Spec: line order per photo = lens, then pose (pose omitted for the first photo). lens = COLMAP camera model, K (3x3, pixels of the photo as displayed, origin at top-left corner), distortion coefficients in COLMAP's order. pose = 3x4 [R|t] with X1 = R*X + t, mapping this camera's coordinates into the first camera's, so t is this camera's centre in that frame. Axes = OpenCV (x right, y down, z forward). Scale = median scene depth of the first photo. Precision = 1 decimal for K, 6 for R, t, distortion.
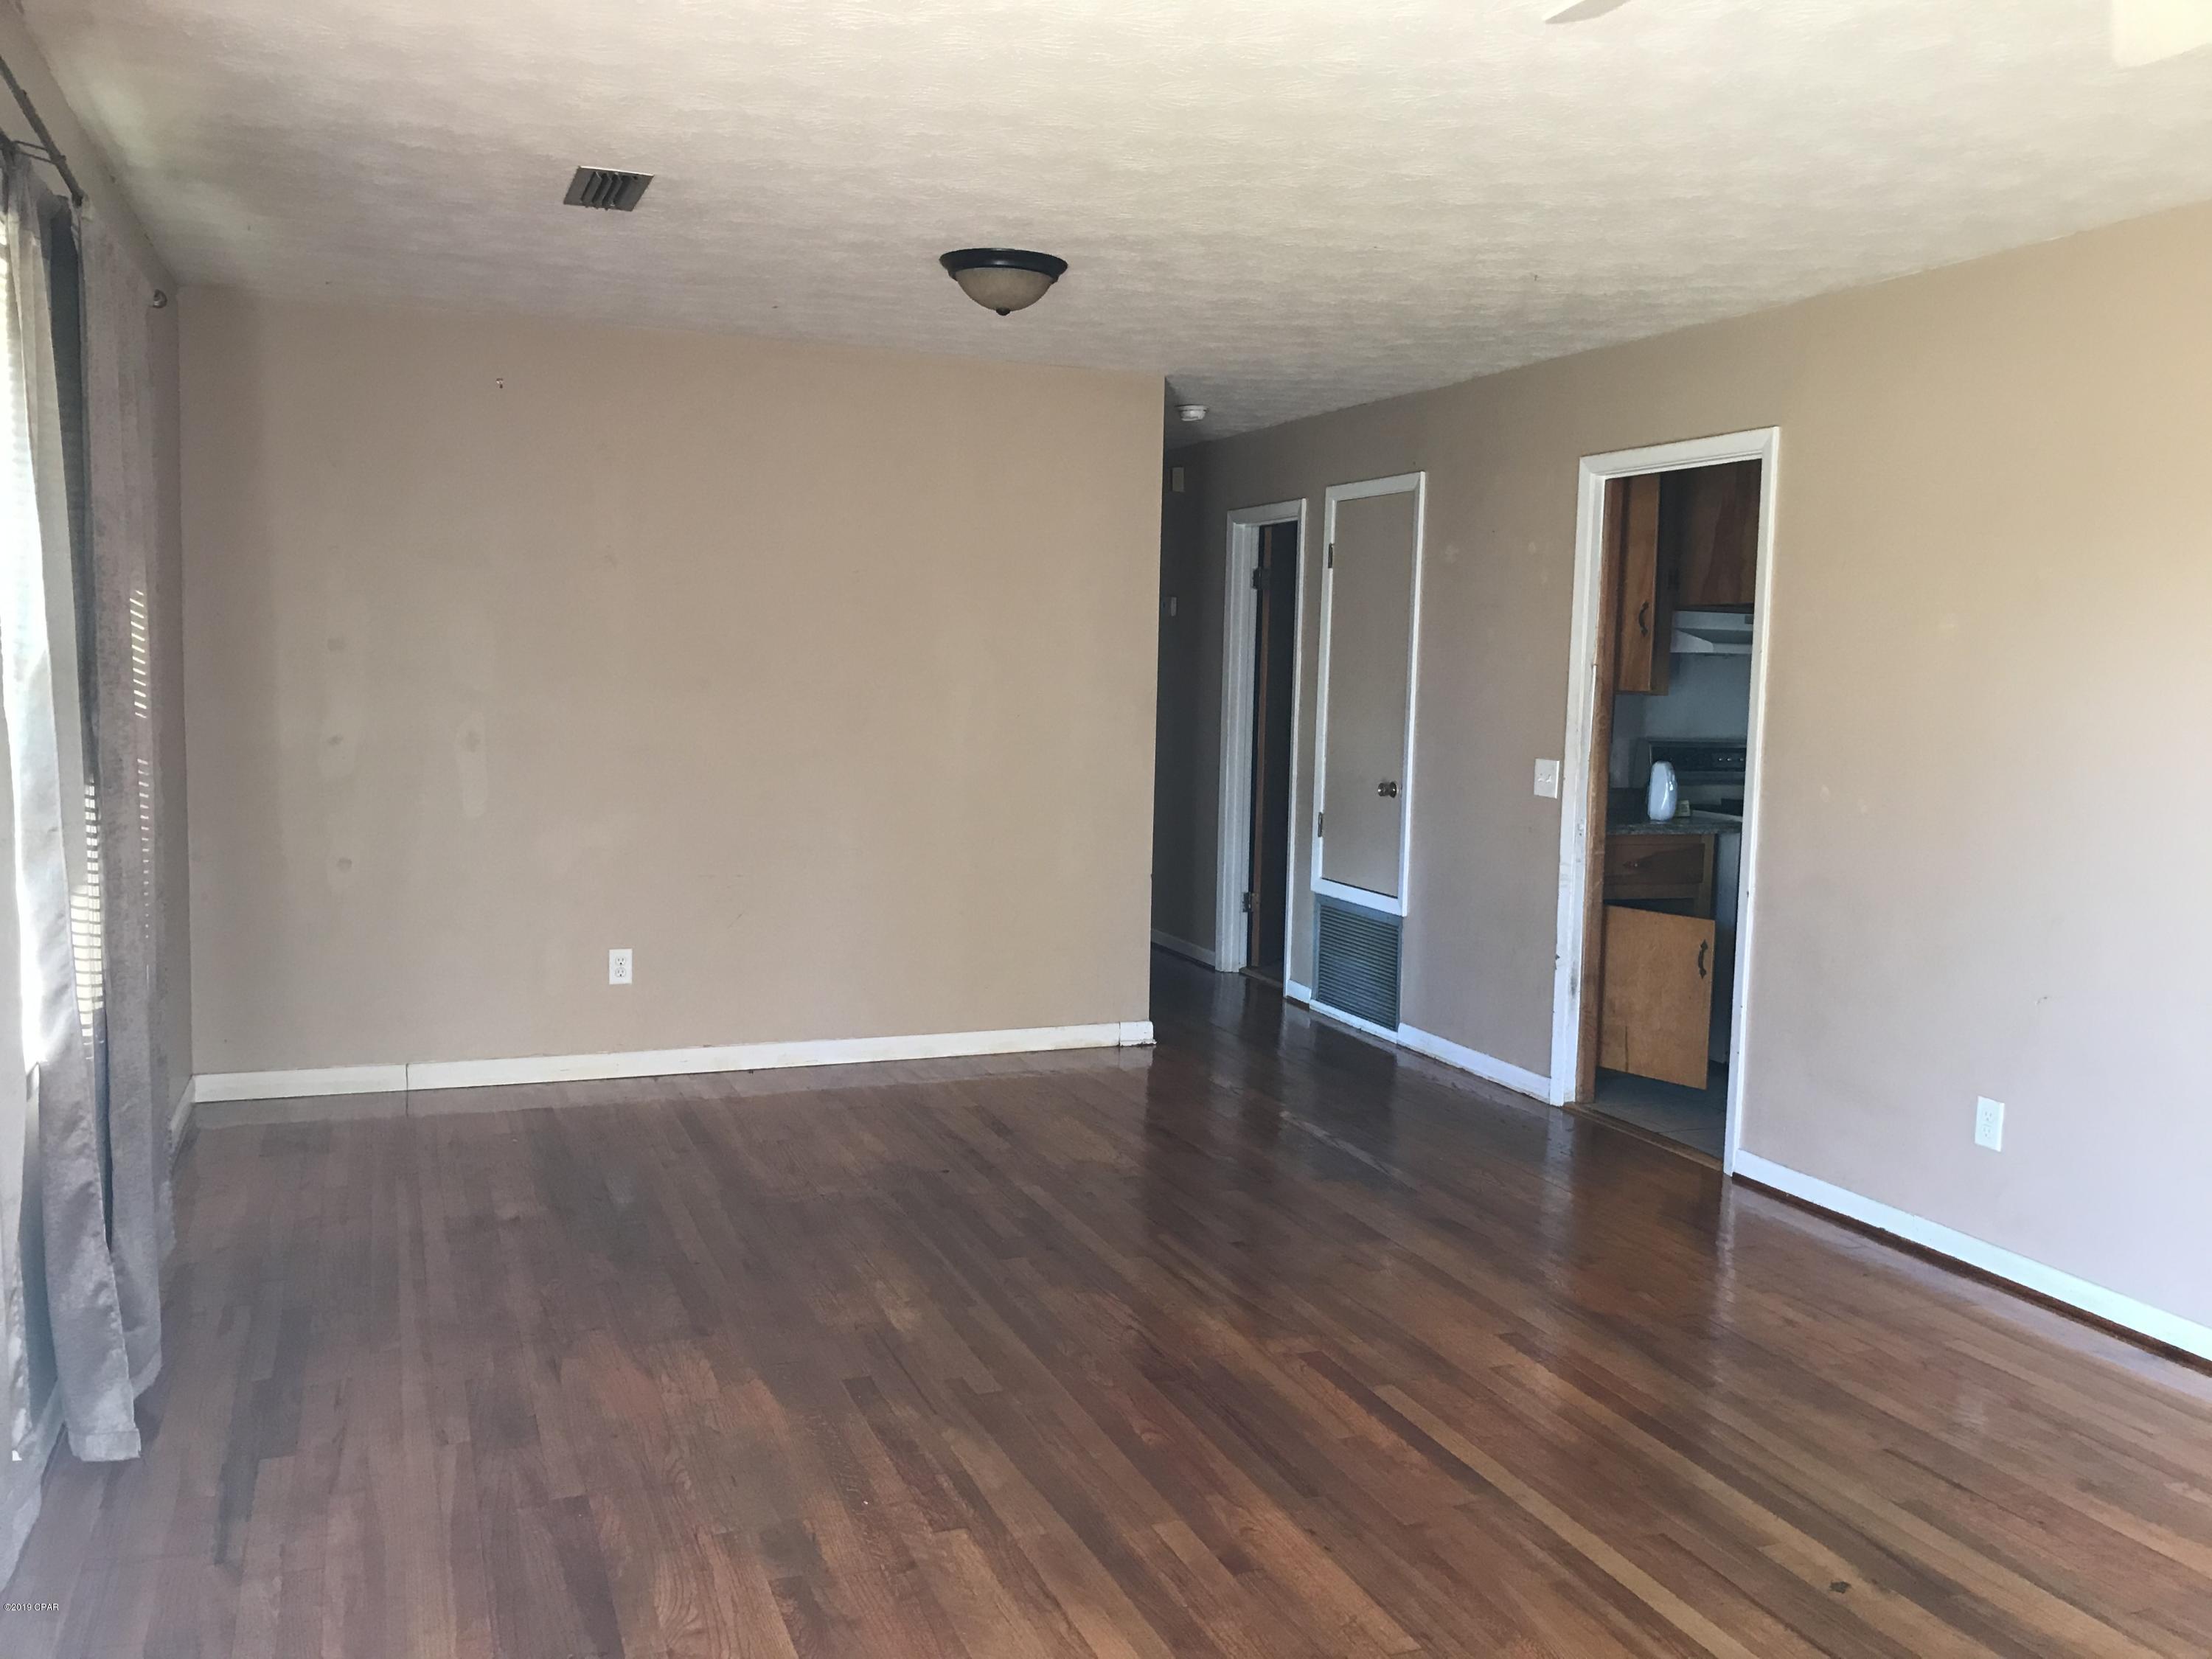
lens RADIAL K [[1836.0, 0, 1106.0], [0, 1836.0, 829.5], [0, 0, 1]] dist [0.000004, 0.000171]
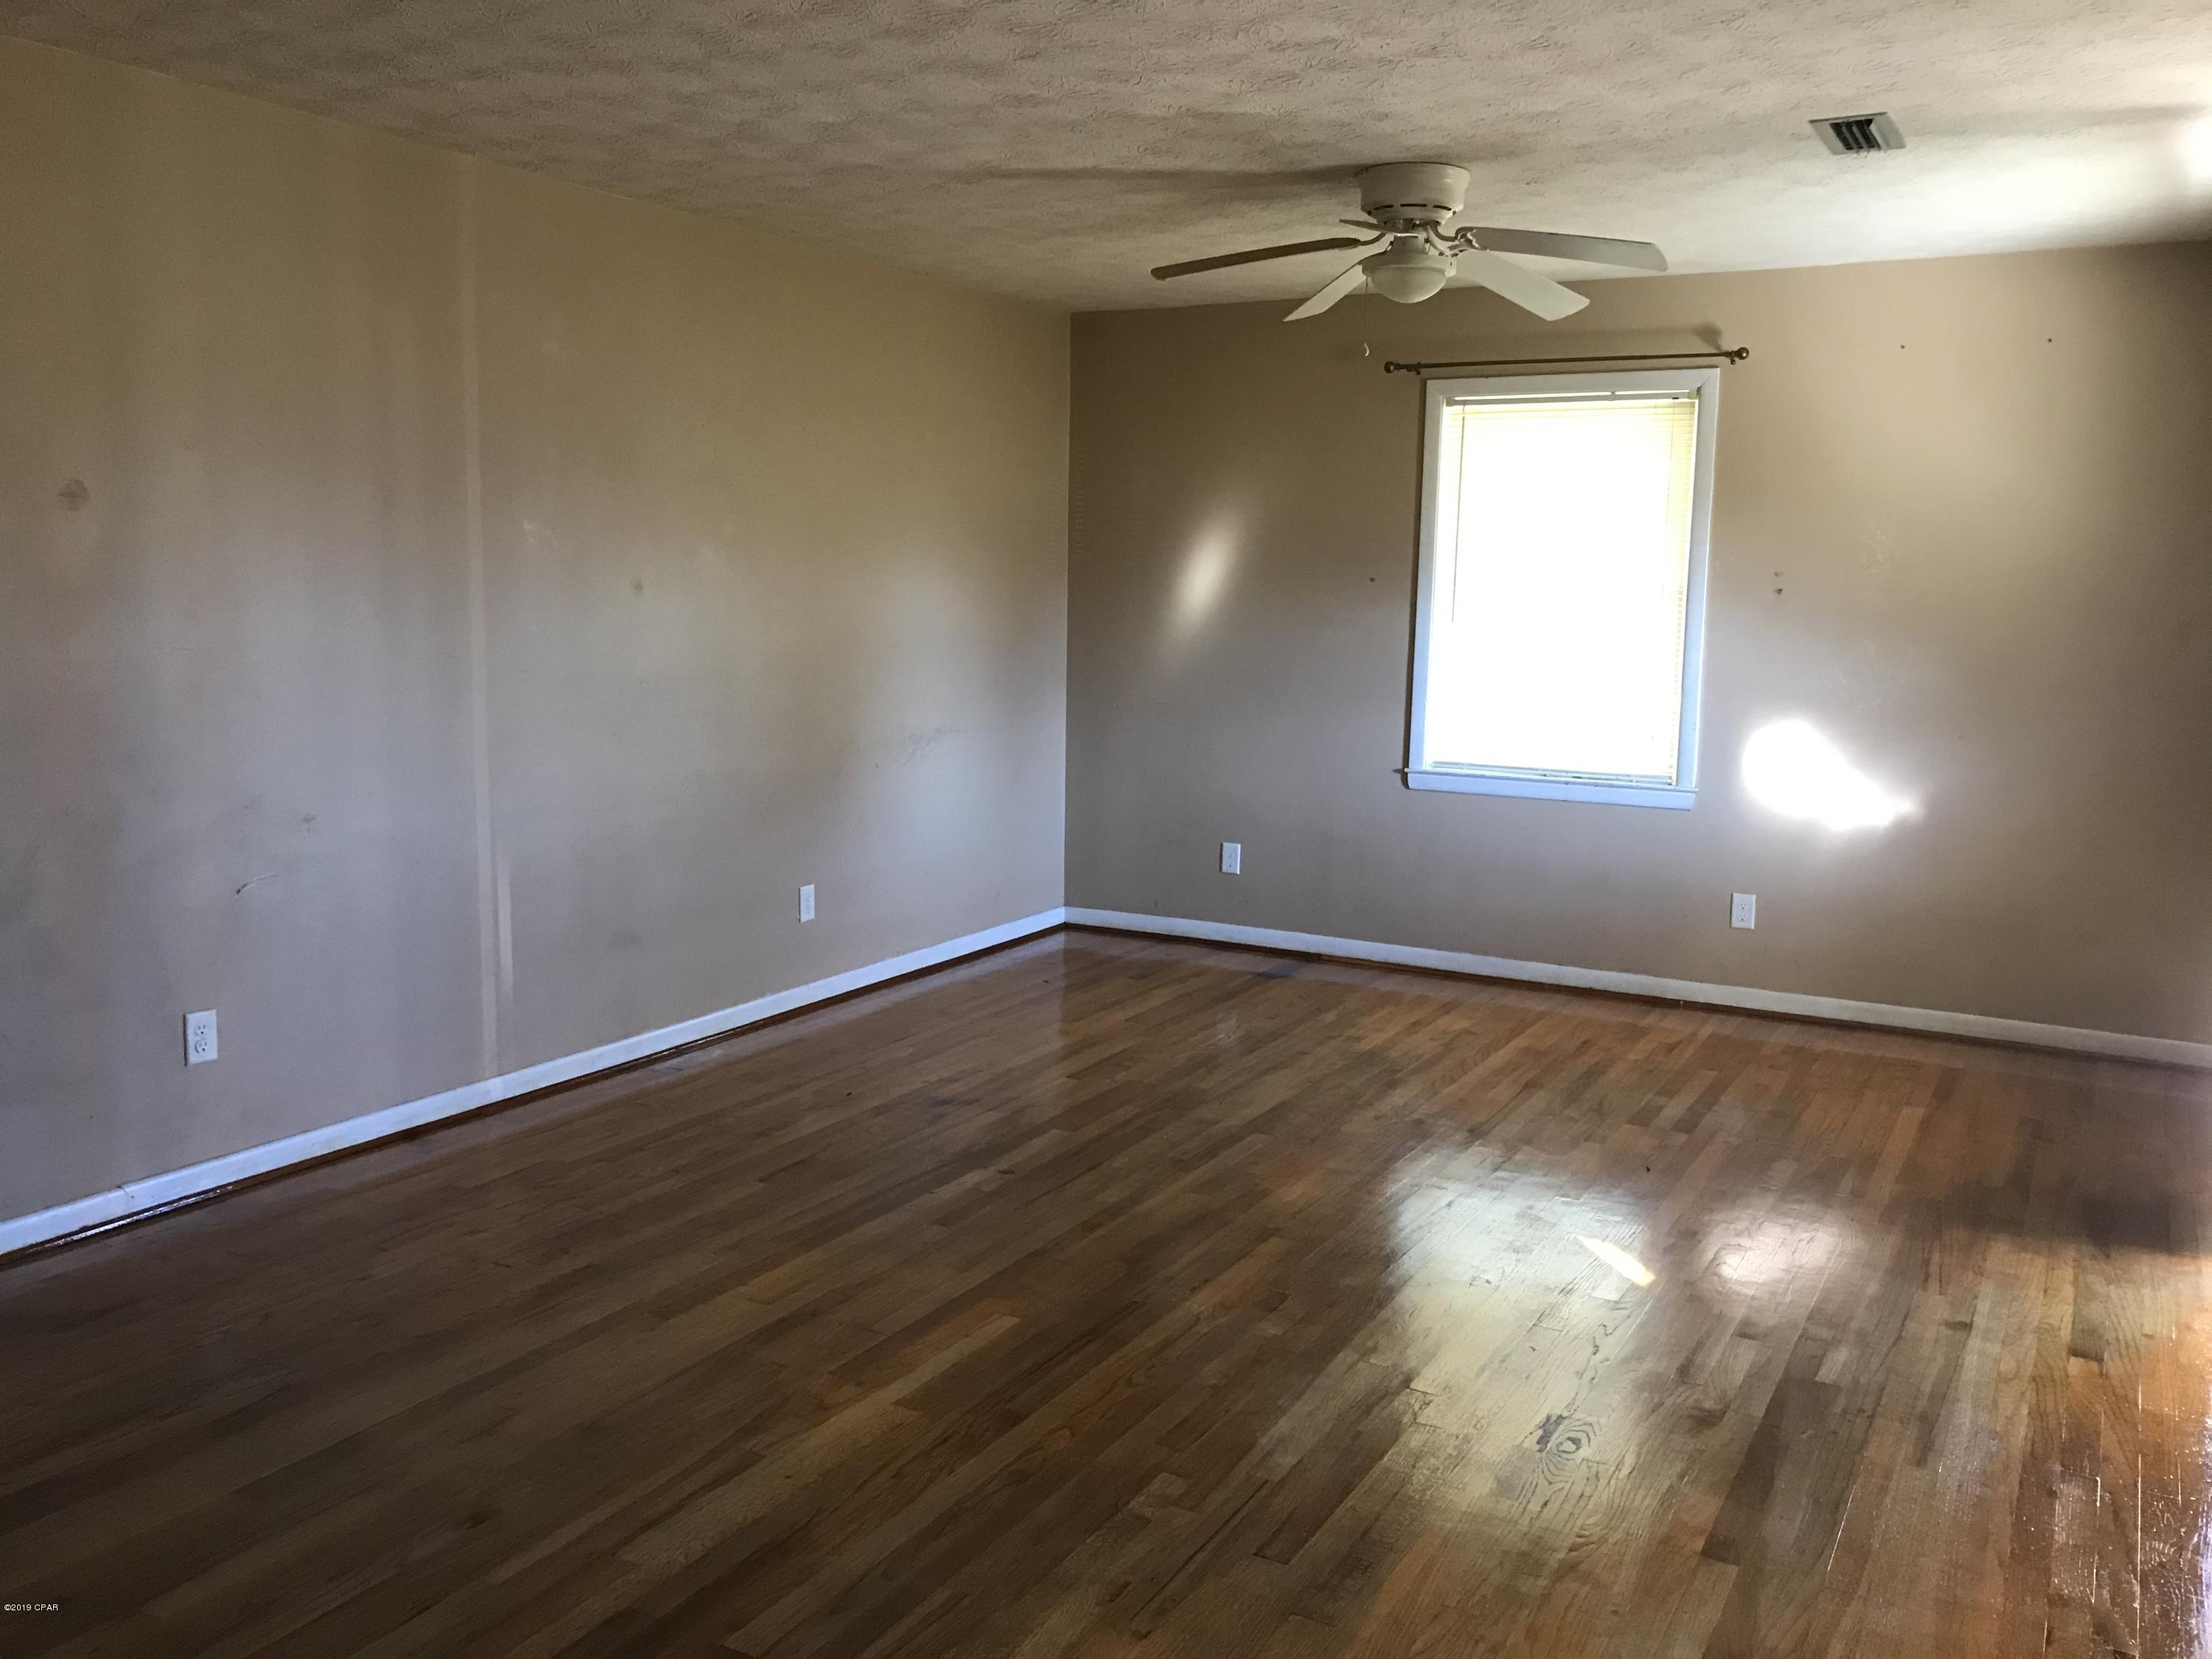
lens RADIAL K [[1836.0, 0, 1106.0], [0, 1836.0, 829.5], [0, 0, 1]] dist [0.000004, 0.000171]
pose [[-0.638673, -0.143838, 0.755915, -0.619727], [0.036429, 0.975620, 0.216422, -0.158326], [-0.768616, 0.165760, -0.617862, 1.470955]]
